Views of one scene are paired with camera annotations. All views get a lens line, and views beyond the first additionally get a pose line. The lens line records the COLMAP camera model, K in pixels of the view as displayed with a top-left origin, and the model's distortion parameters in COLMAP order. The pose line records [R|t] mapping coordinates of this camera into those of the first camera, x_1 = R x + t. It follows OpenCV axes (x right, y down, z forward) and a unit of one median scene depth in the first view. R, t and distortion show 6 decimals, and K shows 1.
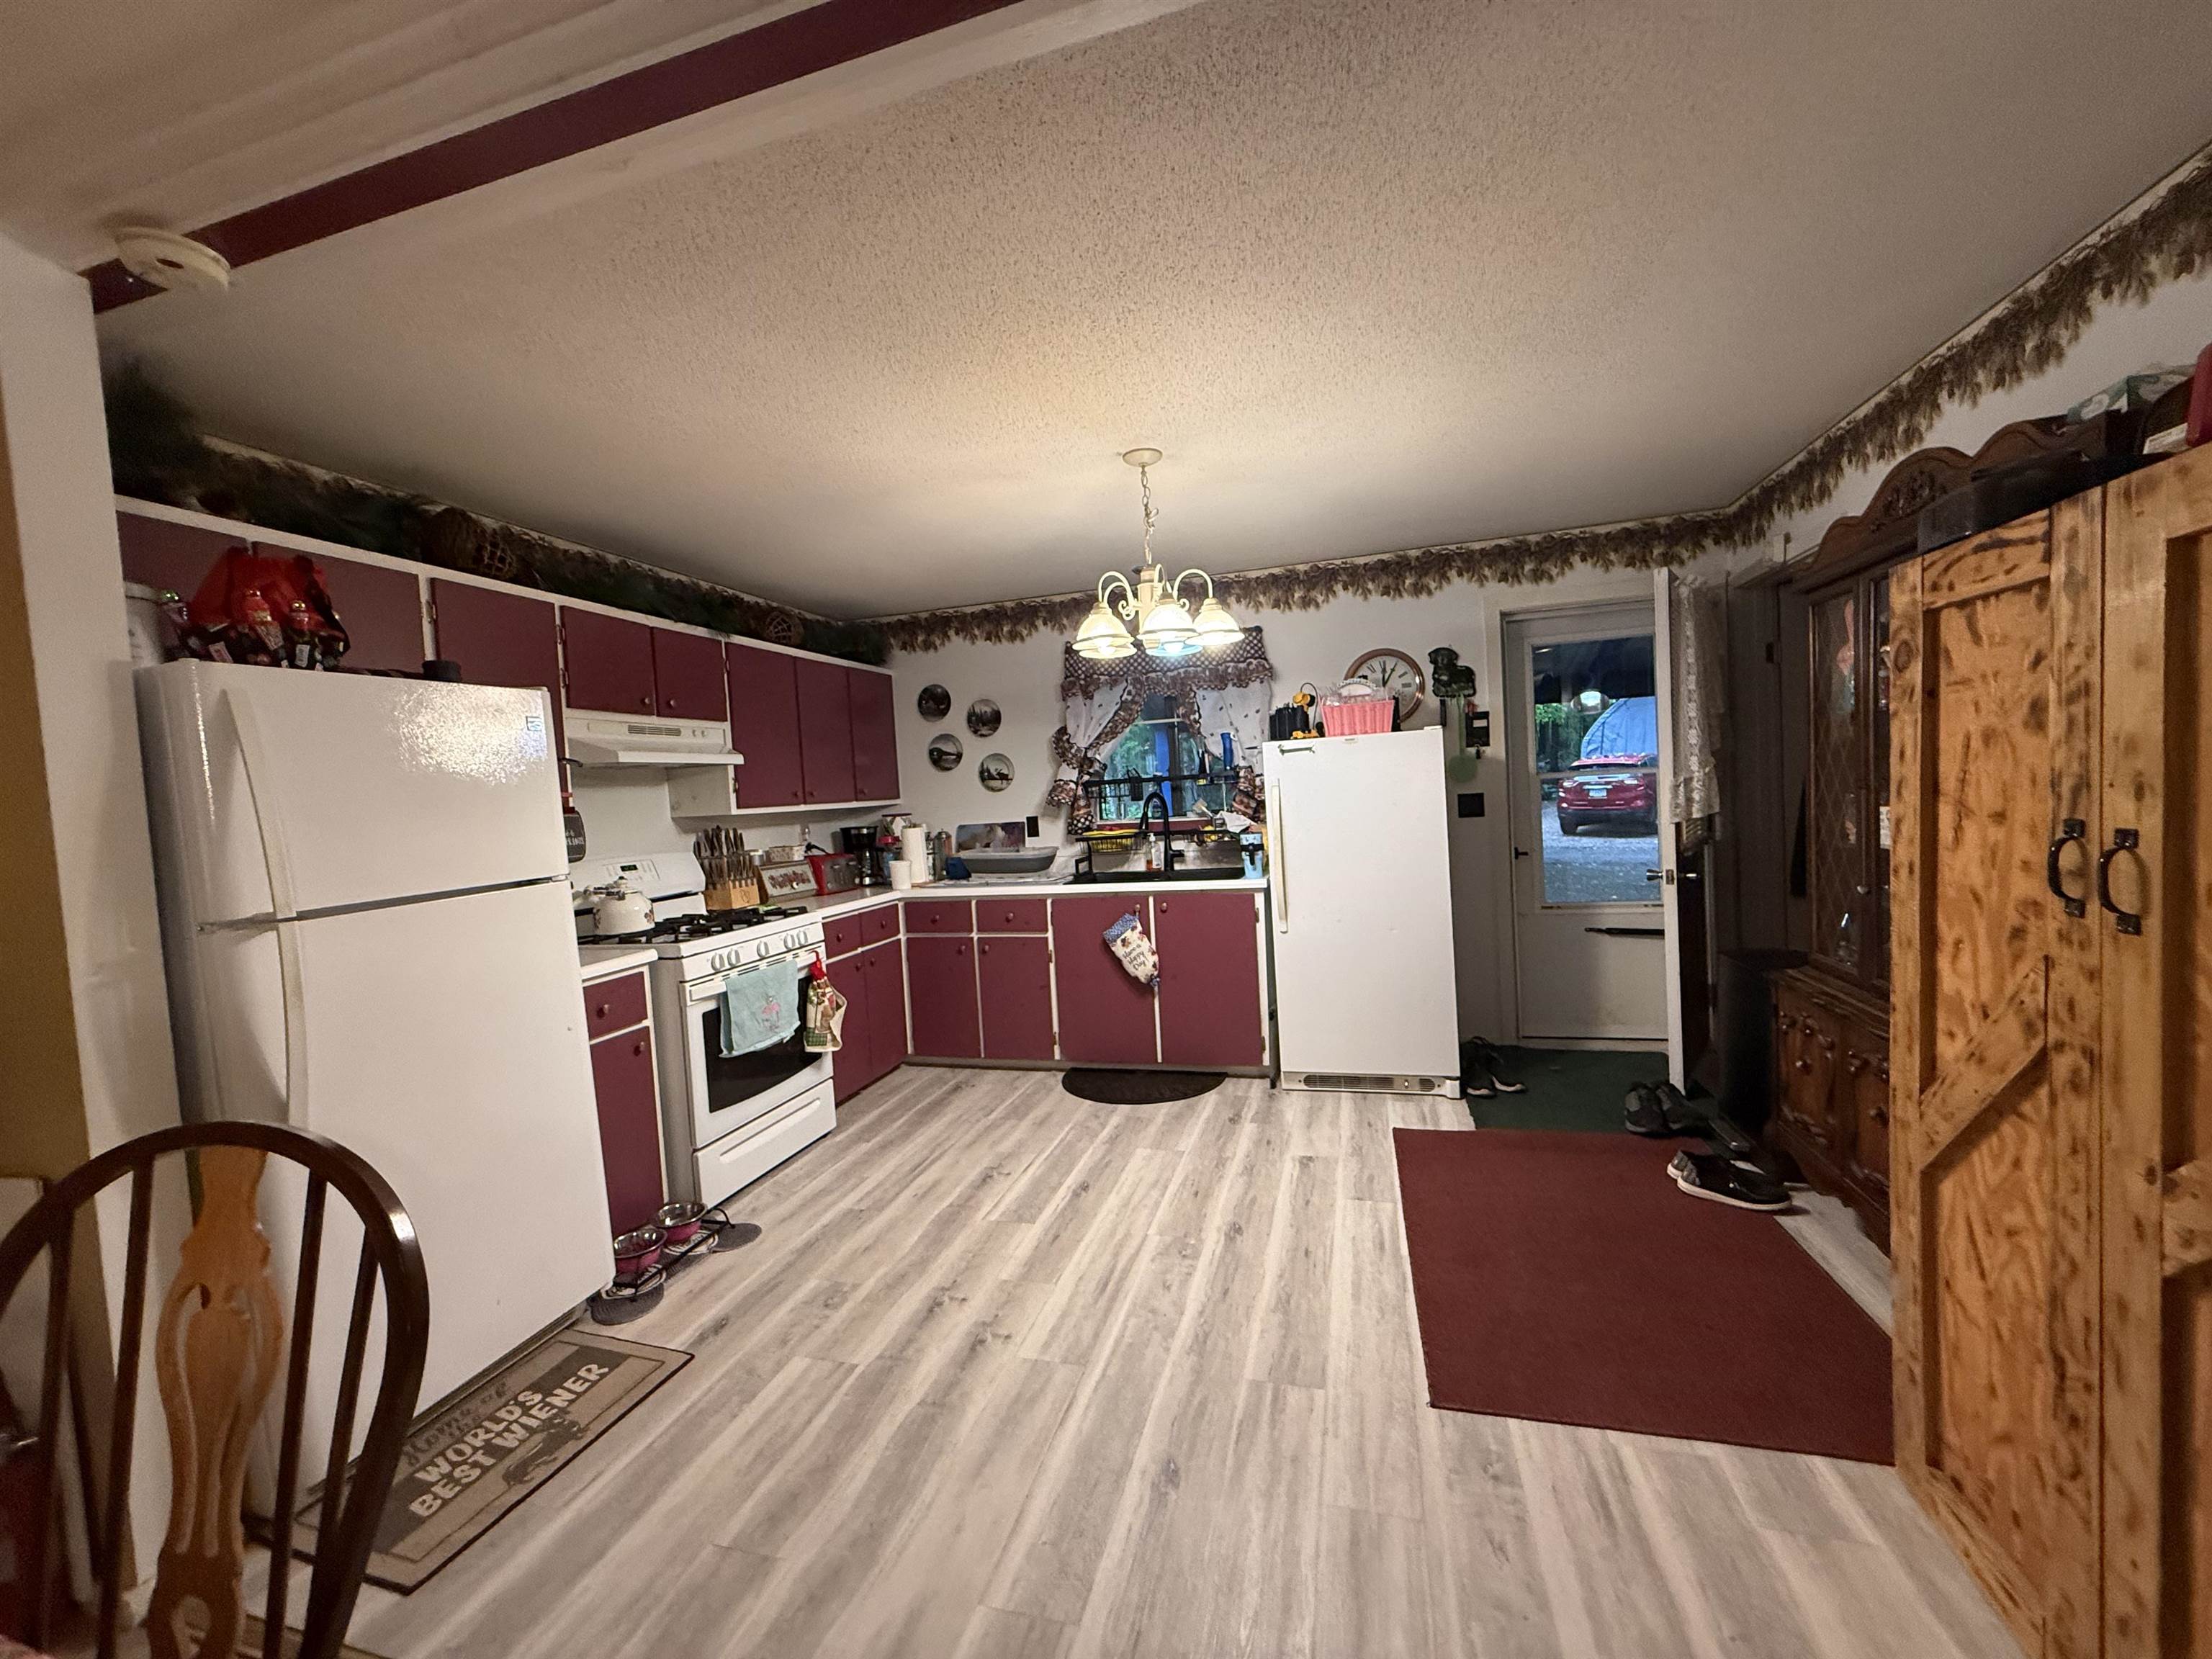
lens RADIAL K [[882.0, 0, 1098.8], [0, 882.0, 828.9], [0, 0, 1]] dist [0.000142, 0.000160]
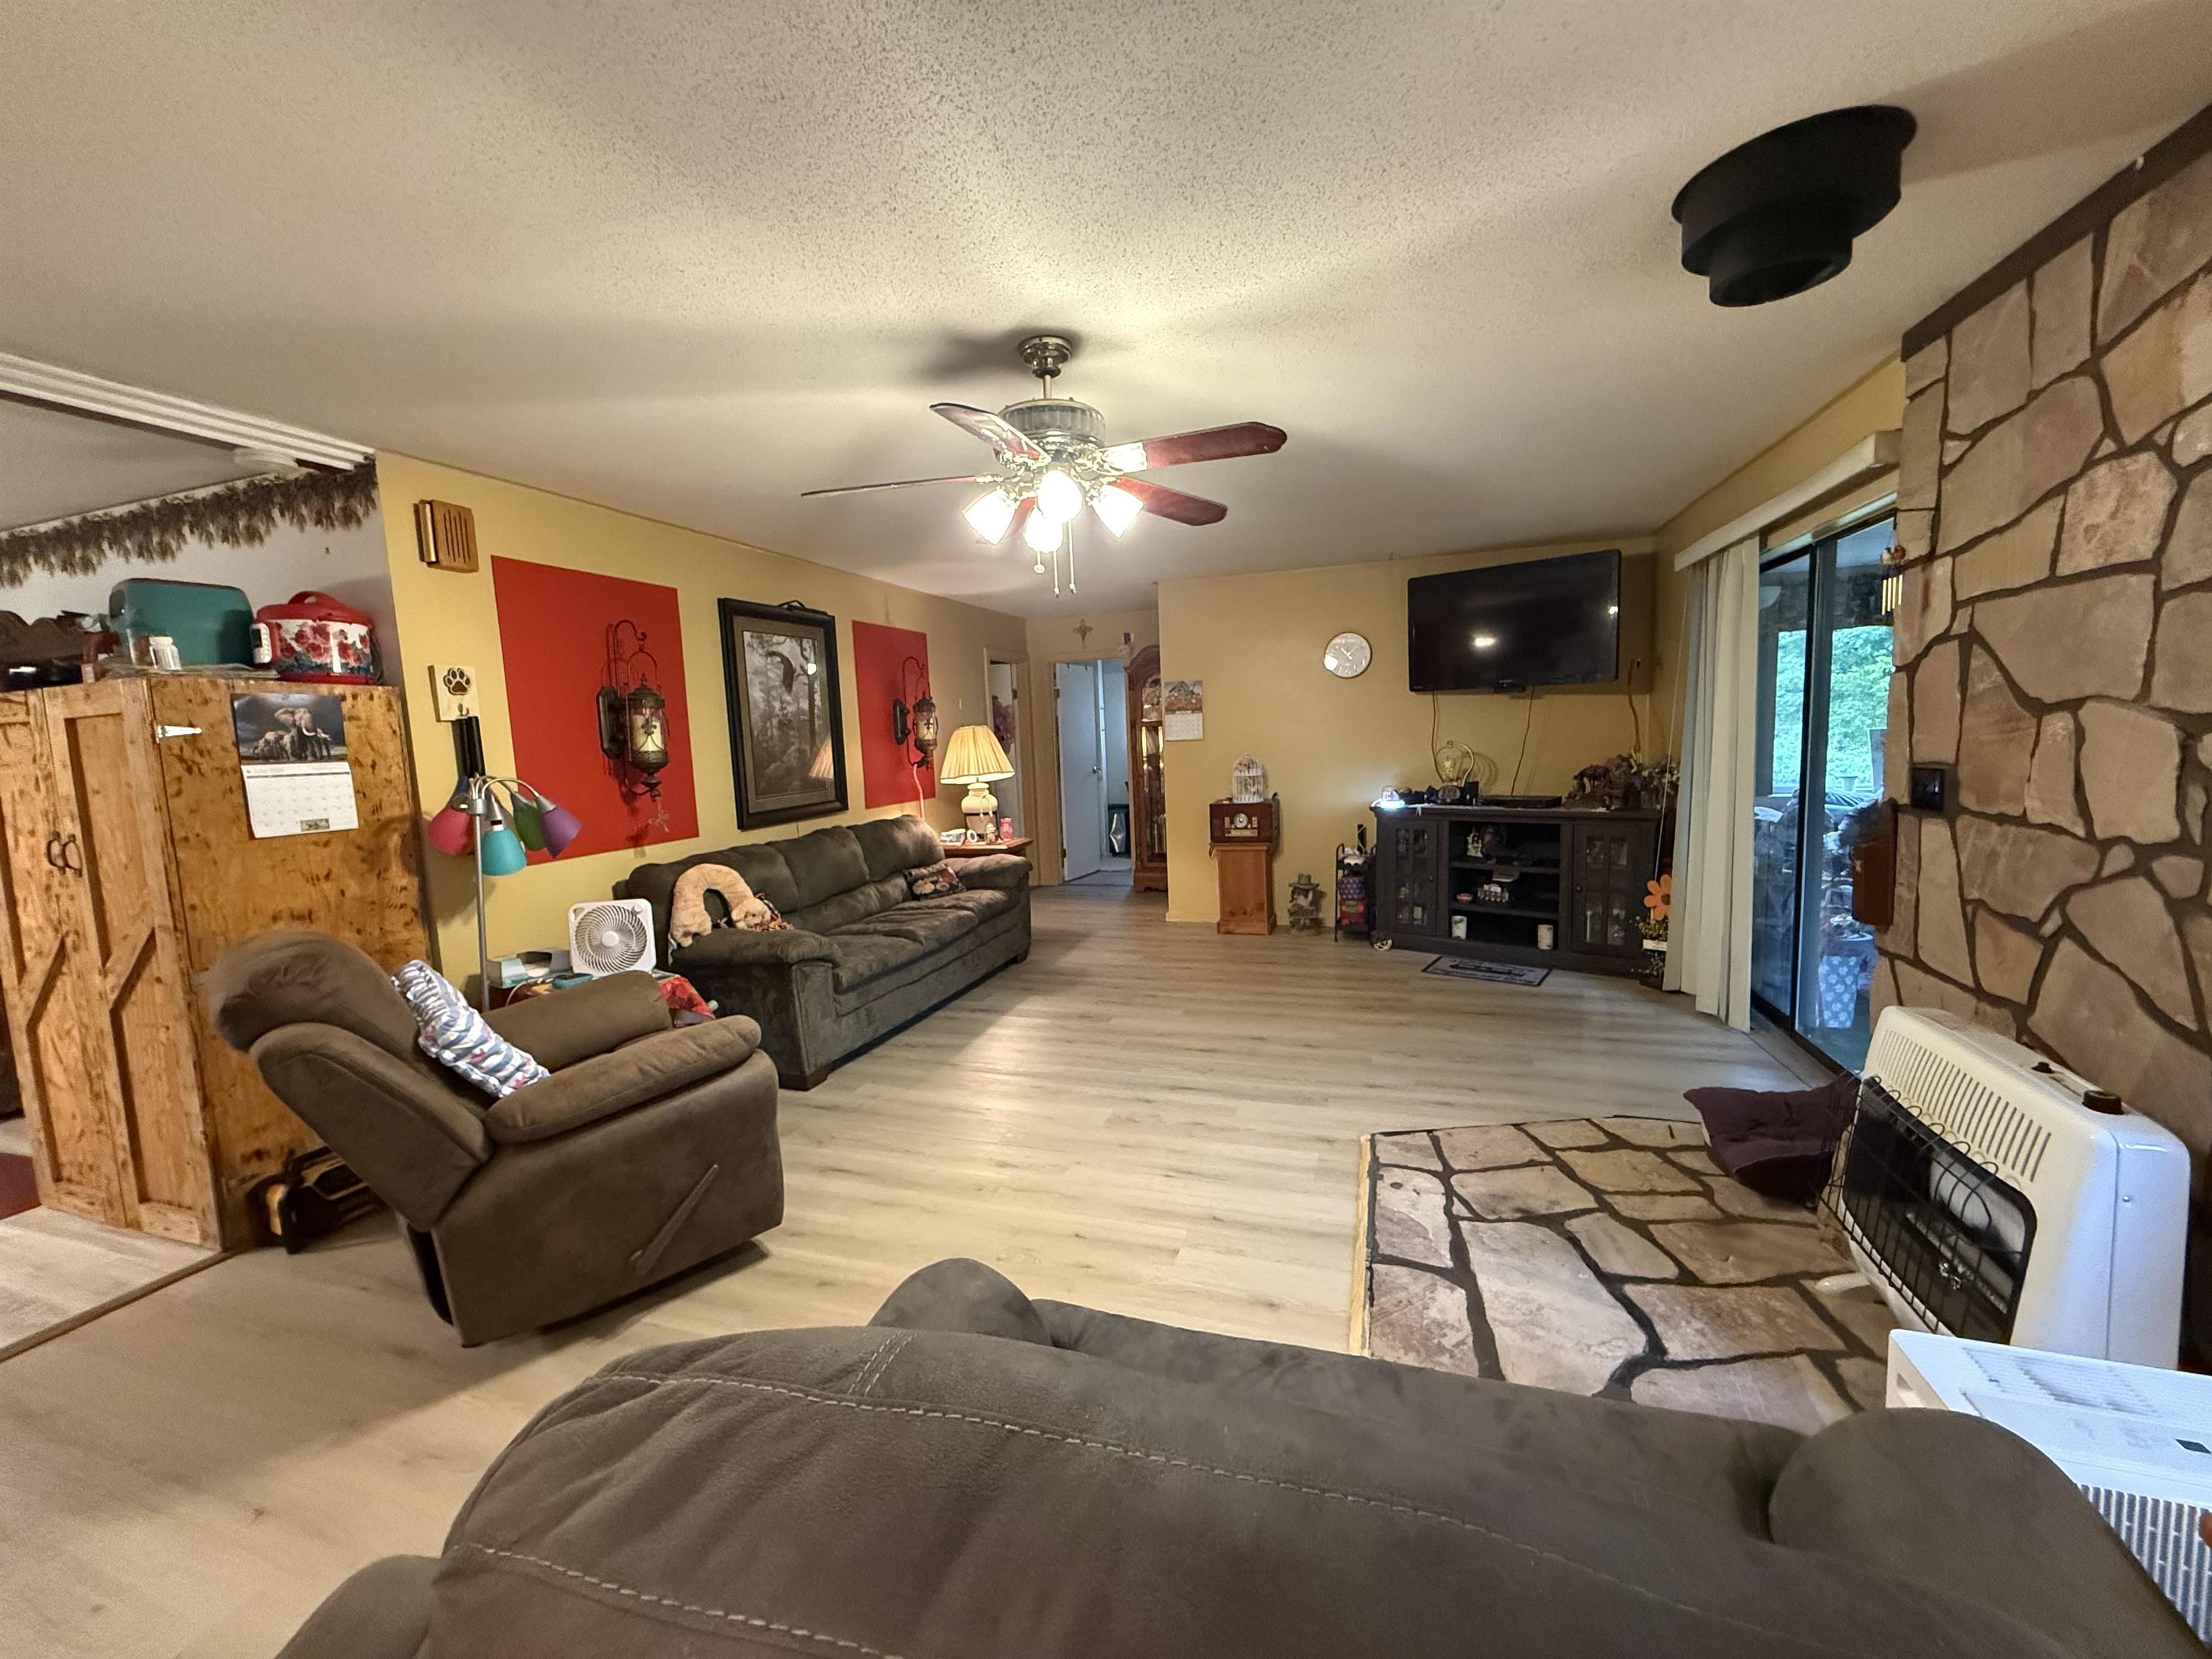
lens RADIAL K [[882.0, 0, 1098.8], [0, 882.0, 828.9], [0, 0, 1]] dist [0.000142, 0.000160]
pose [[0.035951, -0.051447, 0.998028, -0.379610], [0.086257, 0.995107, 0.048189, 0.037608], [-0.995624, 0.084355, 0.040212, -0.631351]]
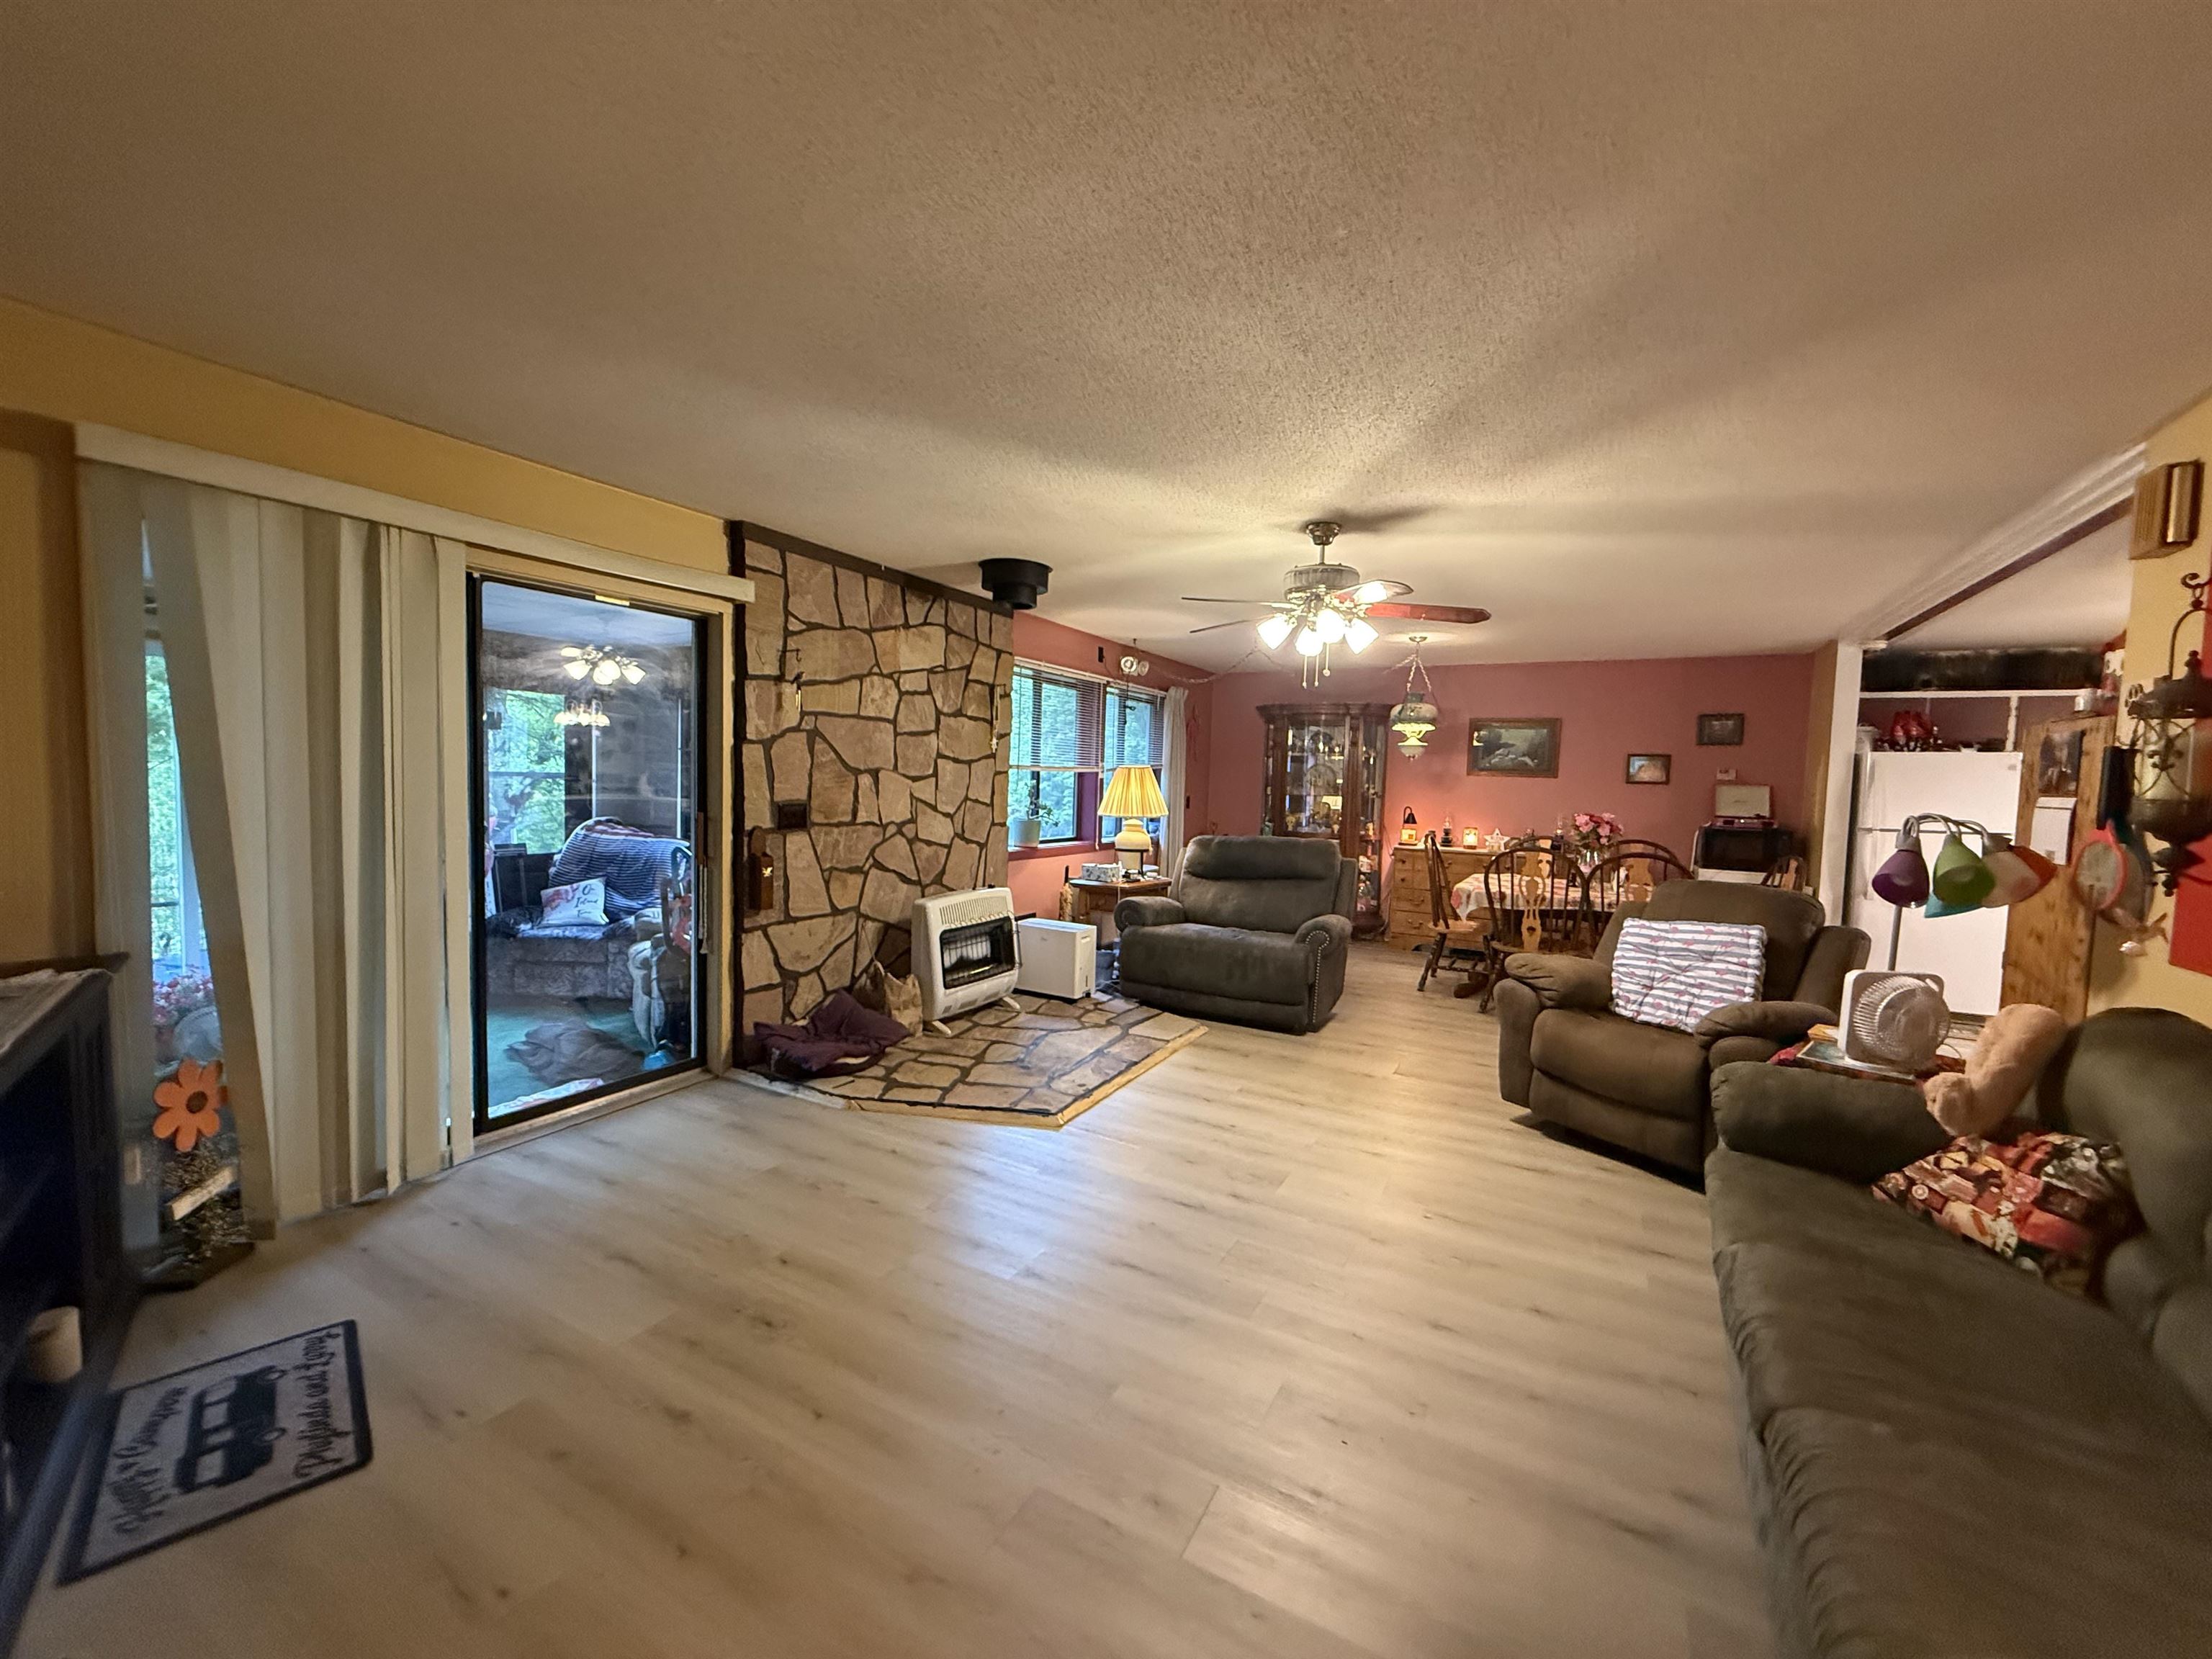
lens RADIAL K [[882.0, 0, 1098.8], [0, 882.0, 828.9], [0, 0, 1]] dist [0.000142, 0.000160]
pose [[-0.224073, 0.108933, -0.968465, 1.553178], [-0.063167, 0.990021, 0.125972, -0.071008], [0.972523, 0.089402, -0.214956, -0.594709]]
